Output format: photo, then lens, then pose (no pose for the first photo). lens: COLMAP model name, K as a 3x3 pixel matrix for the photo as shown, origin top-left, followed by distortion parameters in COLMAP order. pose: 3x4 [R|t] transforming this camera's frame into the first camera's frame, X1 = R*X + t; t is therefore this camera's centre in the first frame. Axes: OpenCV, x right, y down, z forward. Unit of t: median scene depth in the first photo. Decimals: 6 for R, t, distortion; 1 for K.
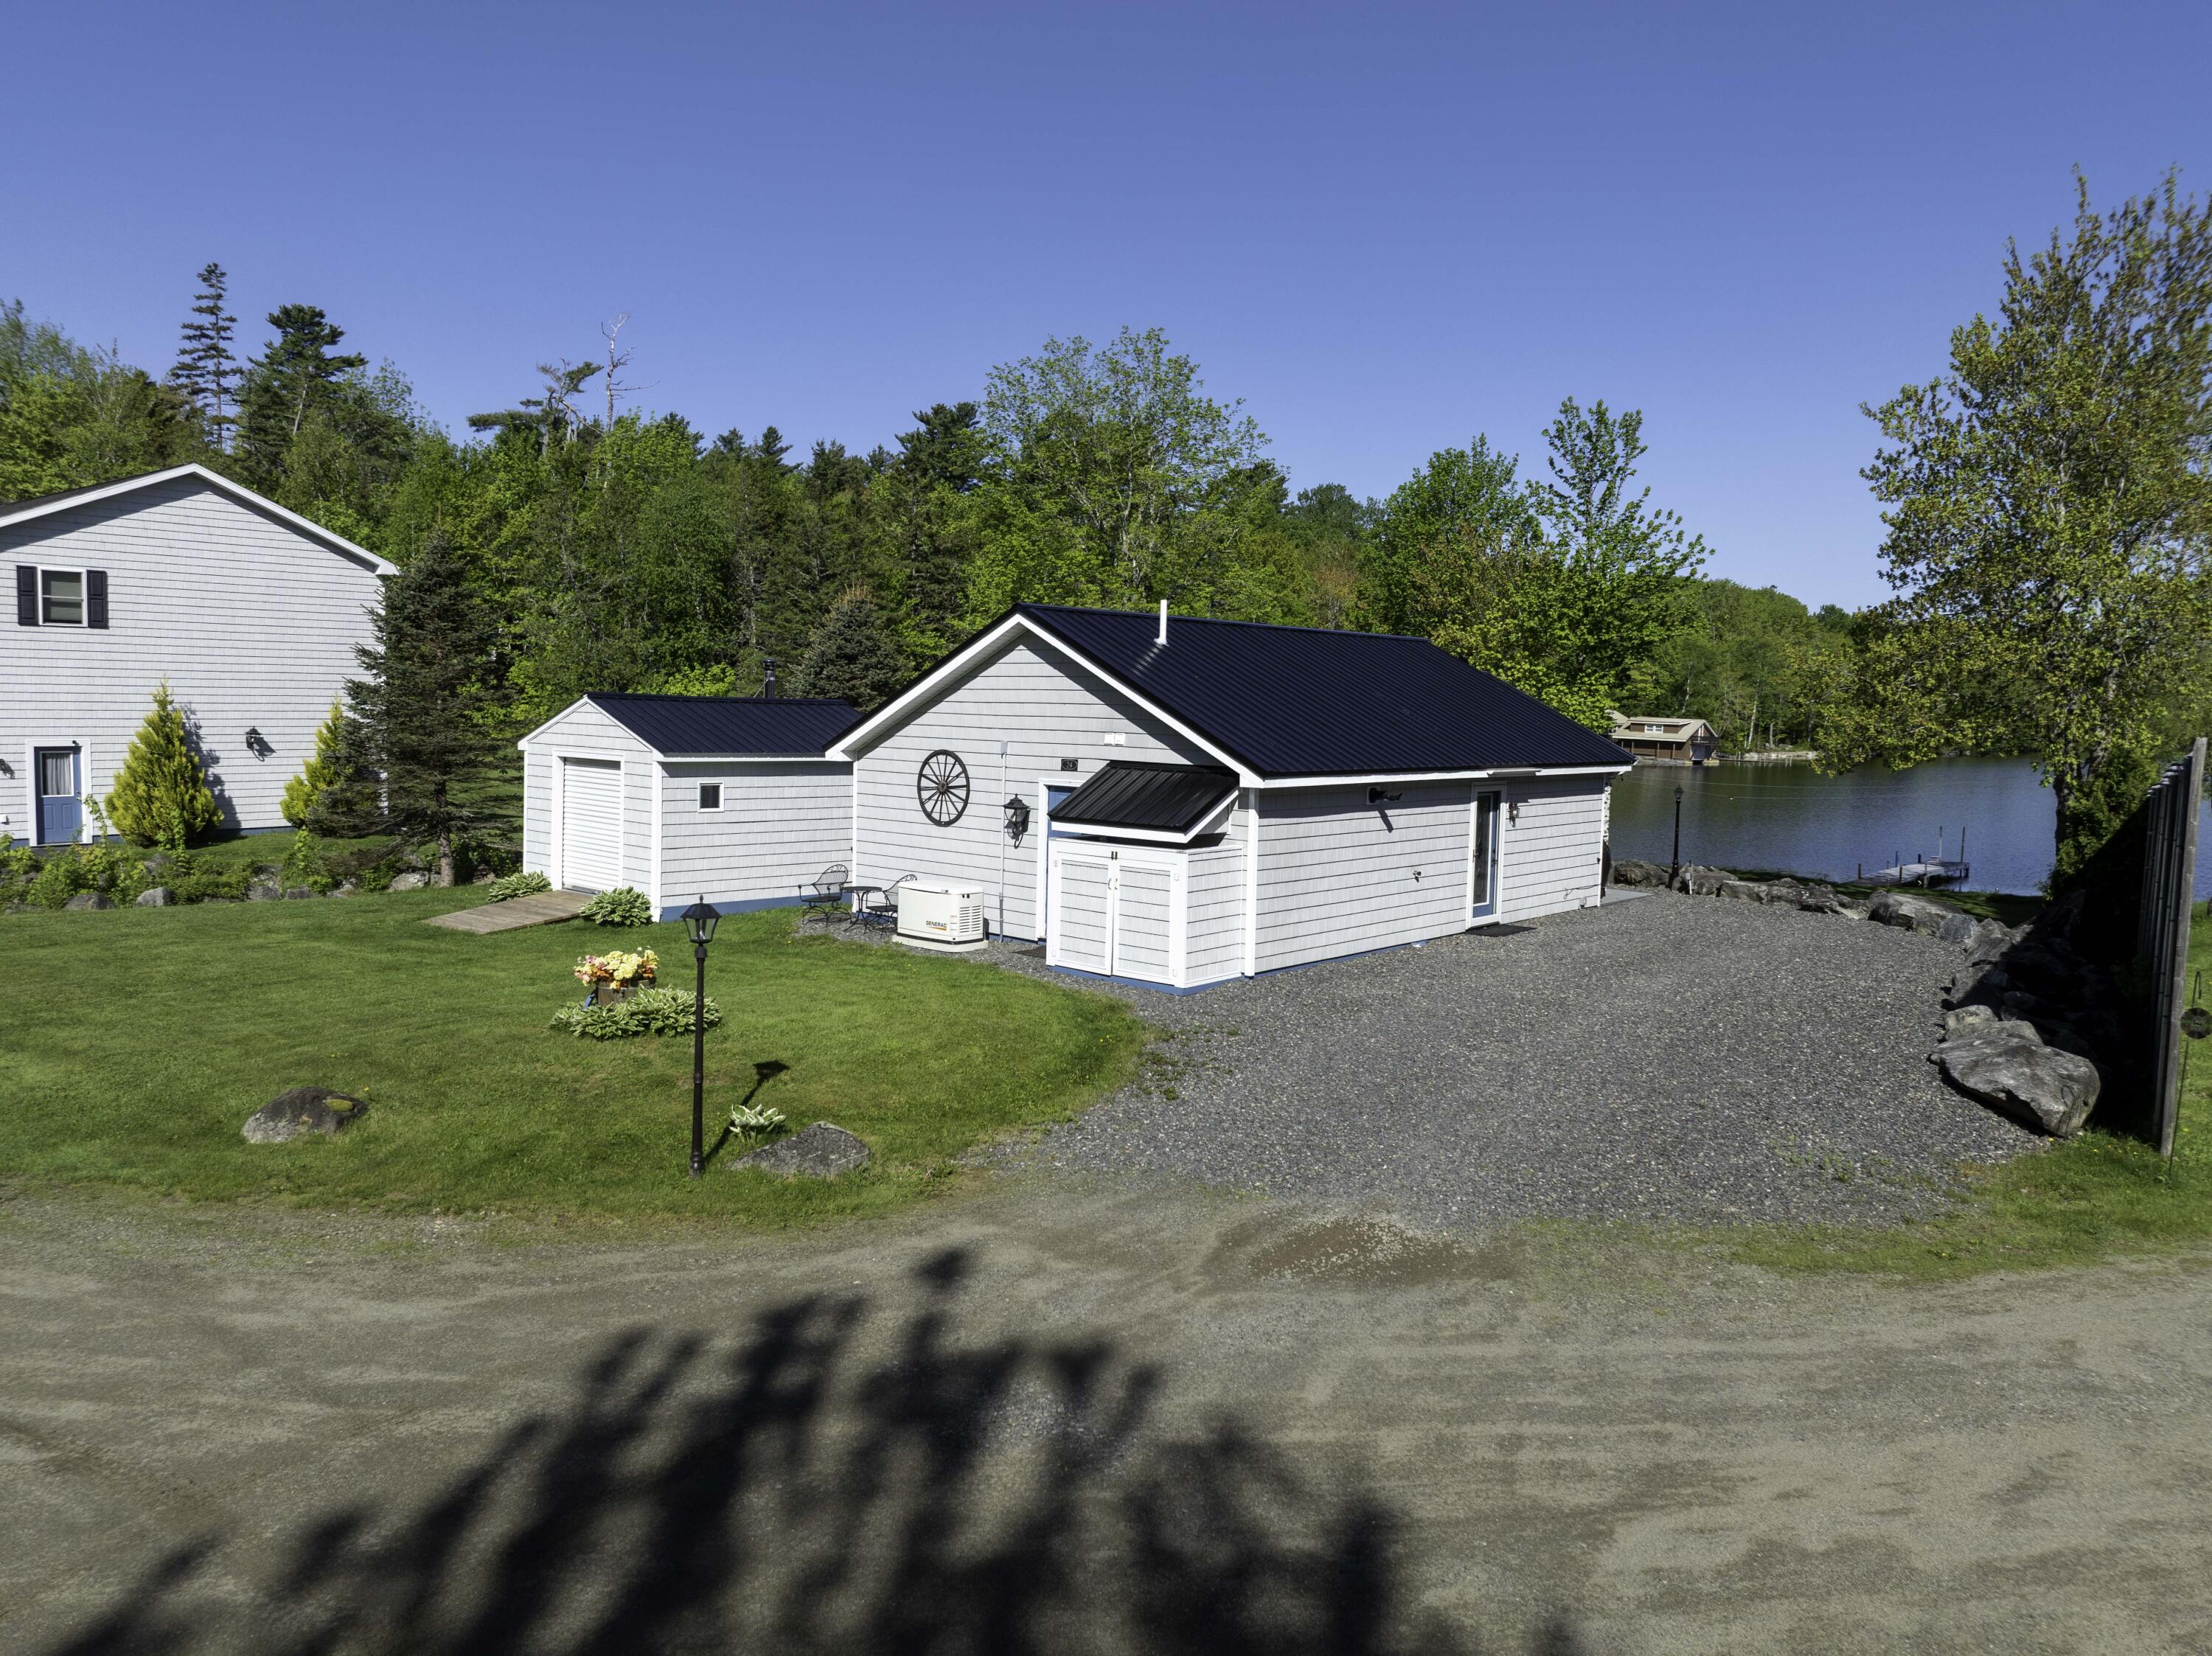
lens RADIAL K [[1570.4, 0, 1104.6], [0, 1570.4, 826.9], [0, 0, 1]] dist [-0.040876, 0.010280]
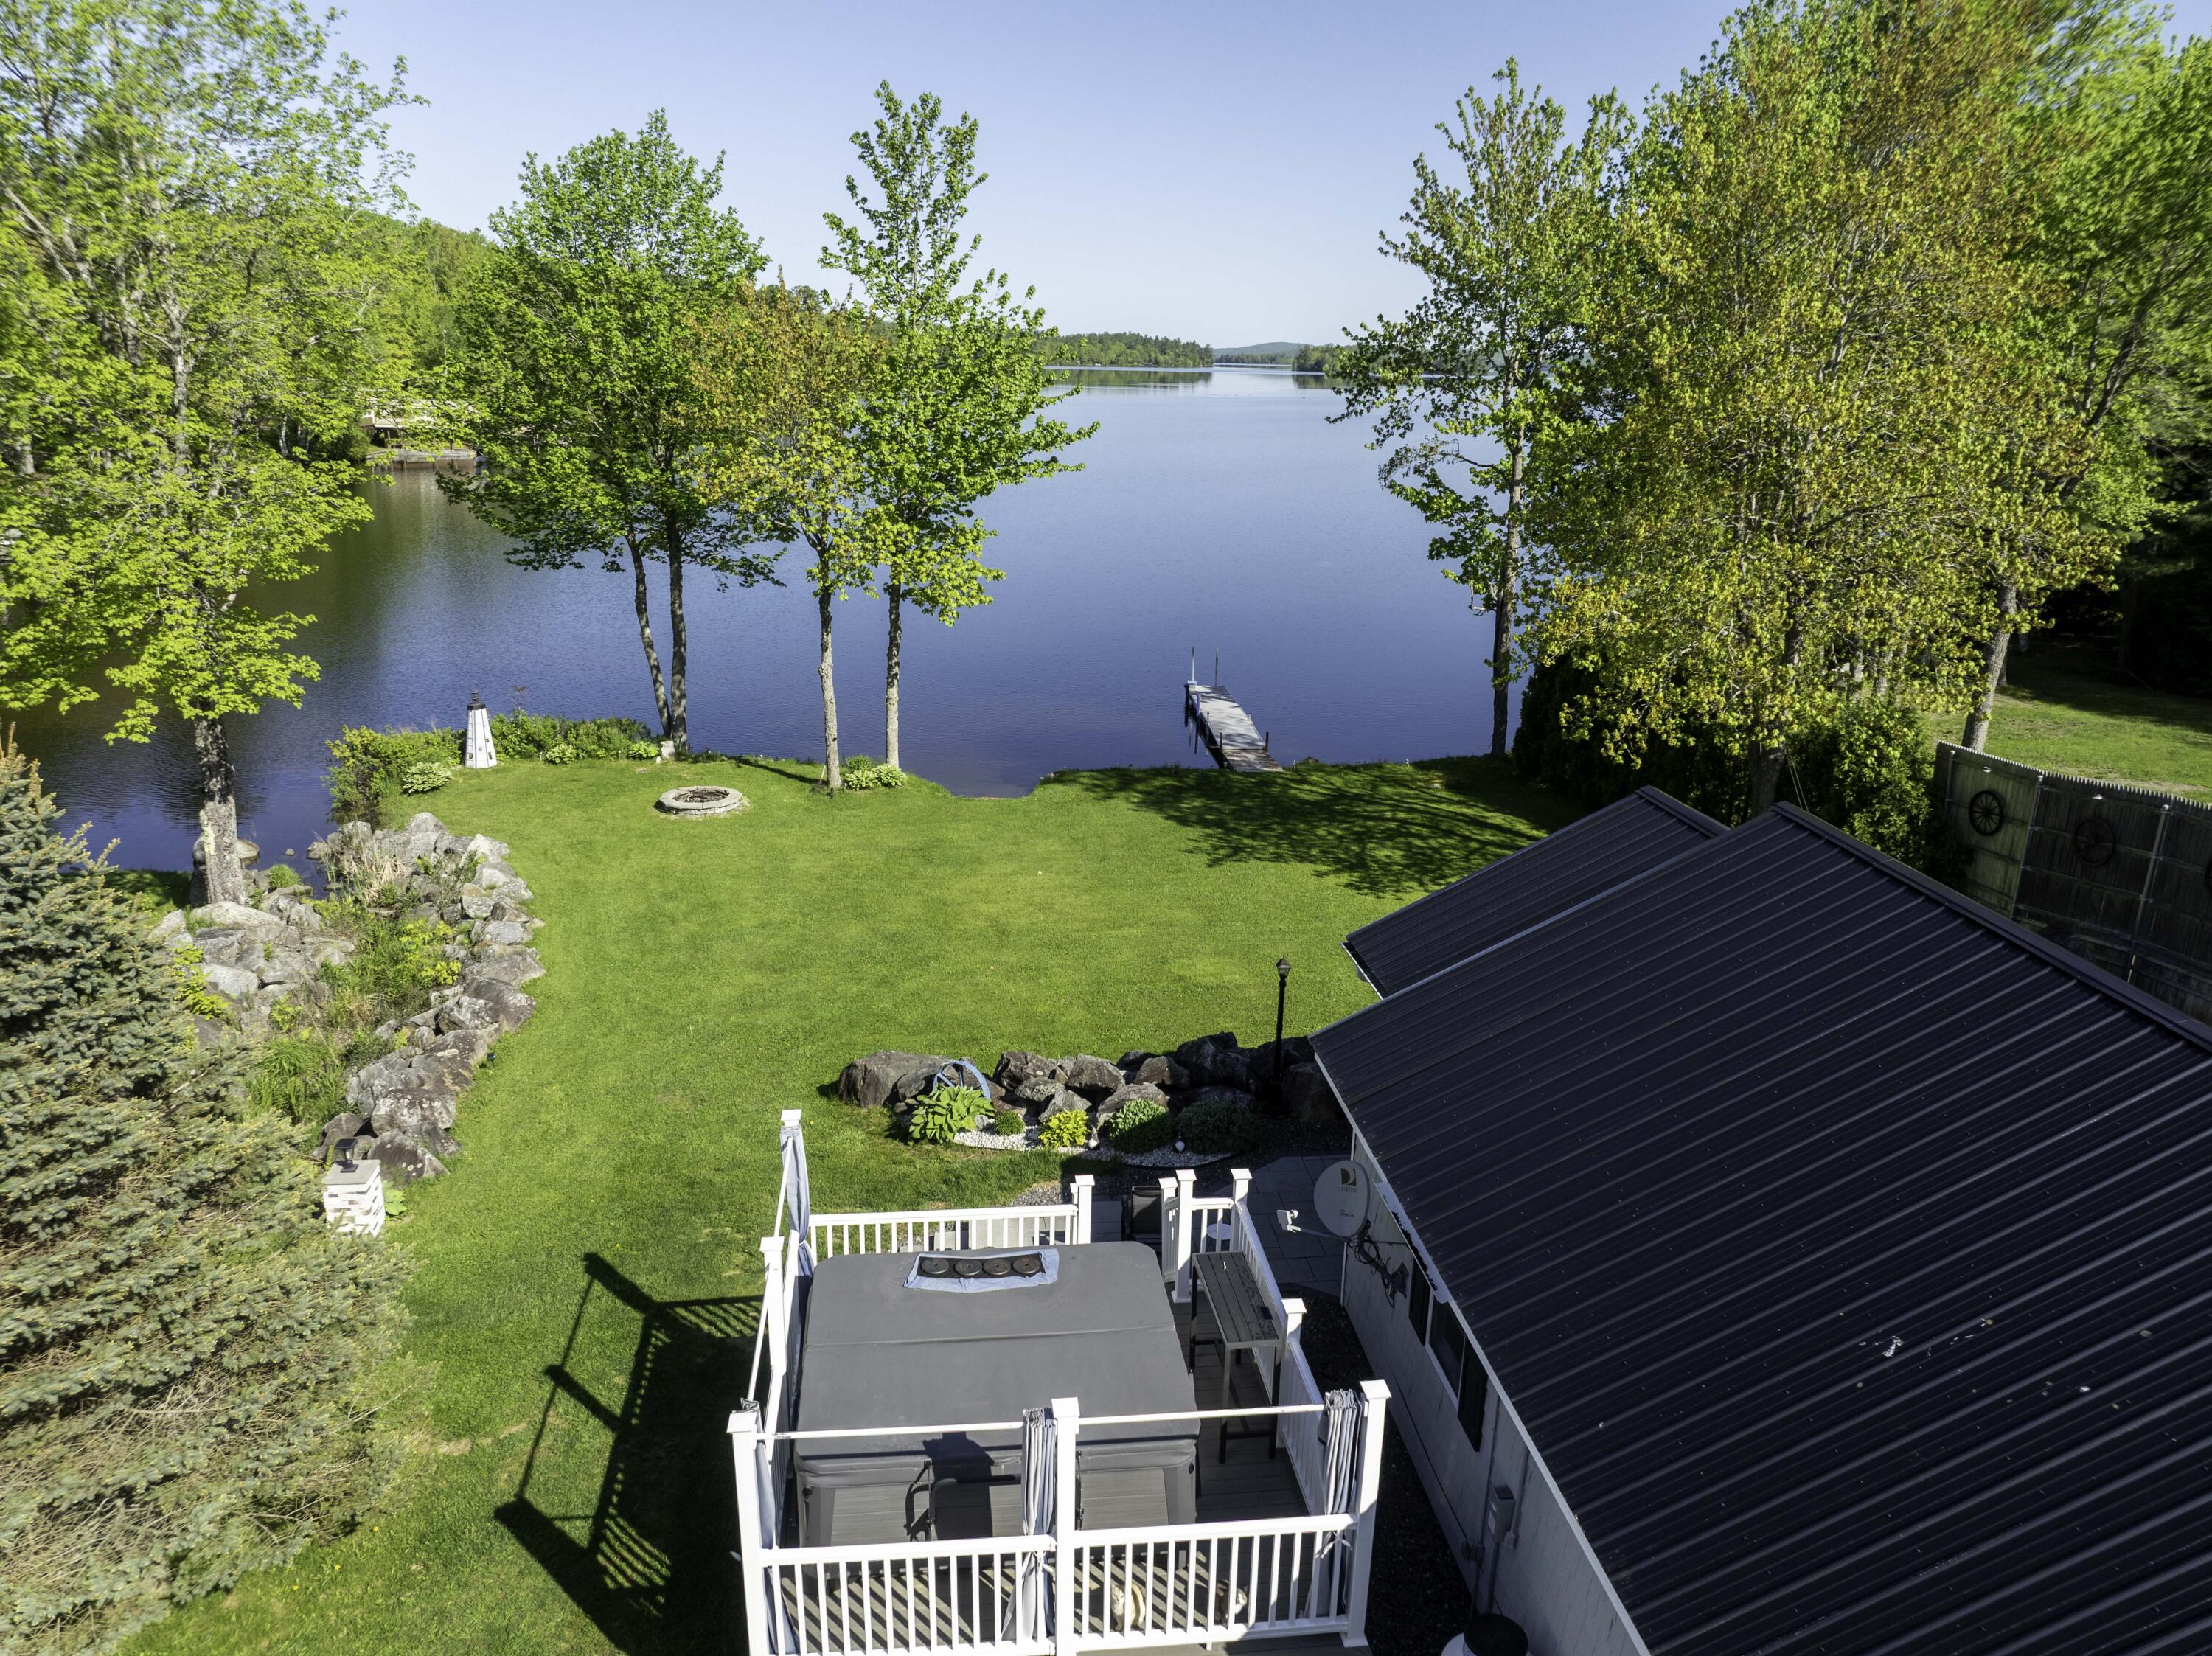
lens RADIAL K [[1570.4, 0, 1109.9], [0, 1570.4, 826.3], [0, 0, 1]] dist [-0.040876, 0.010280]
pose [[0.671723, -0.219870, 0.707422, -0.223468], [0.051299, 0.966453, 0.251668, -0.202561], [-0.739024, -0.132761, 0.660468, 0.700374]]
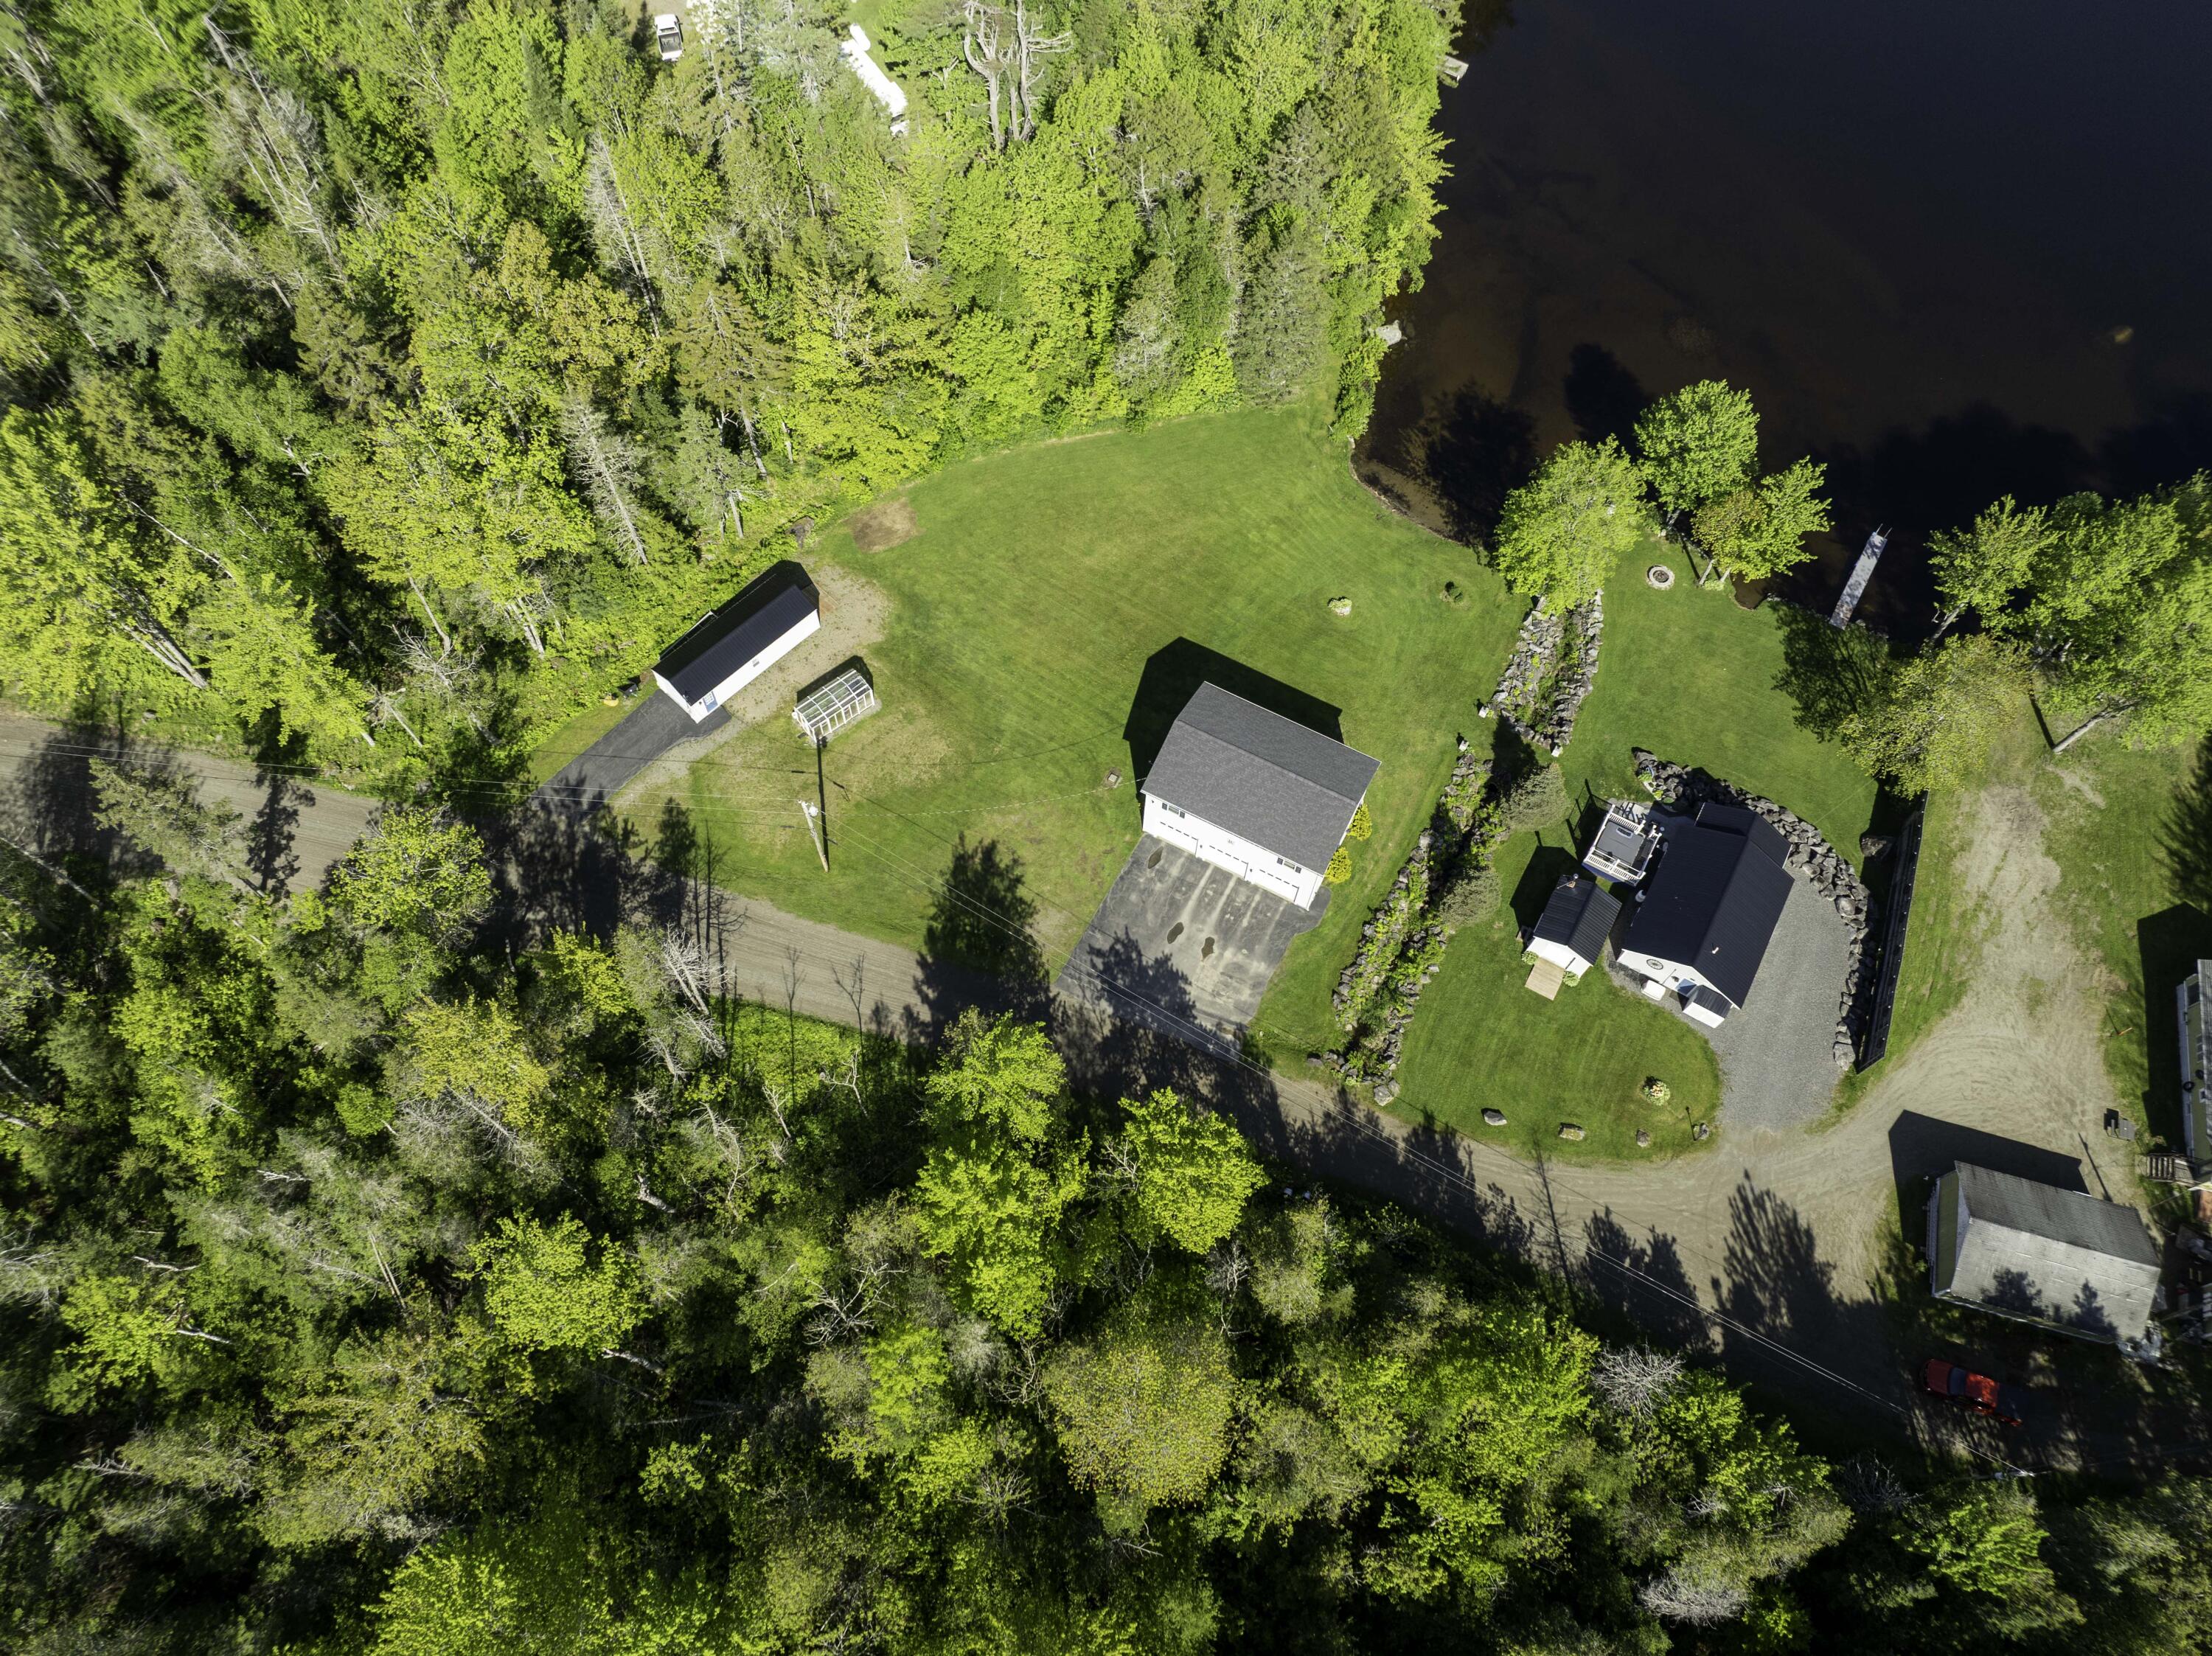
lens RADIAL K [[1570.4, 0, 1090.4], [0, 1570.4, 846.3], [0, 0, 1]] dist [-0.040876, 0.010280]
pose [[0.980687, -0.178450, 0.080057, -1.306830], [0.021796, 0.506483, 0.861974, -2.689782], [-0.194367, -0.843582, 0.500591, -0.425631]]
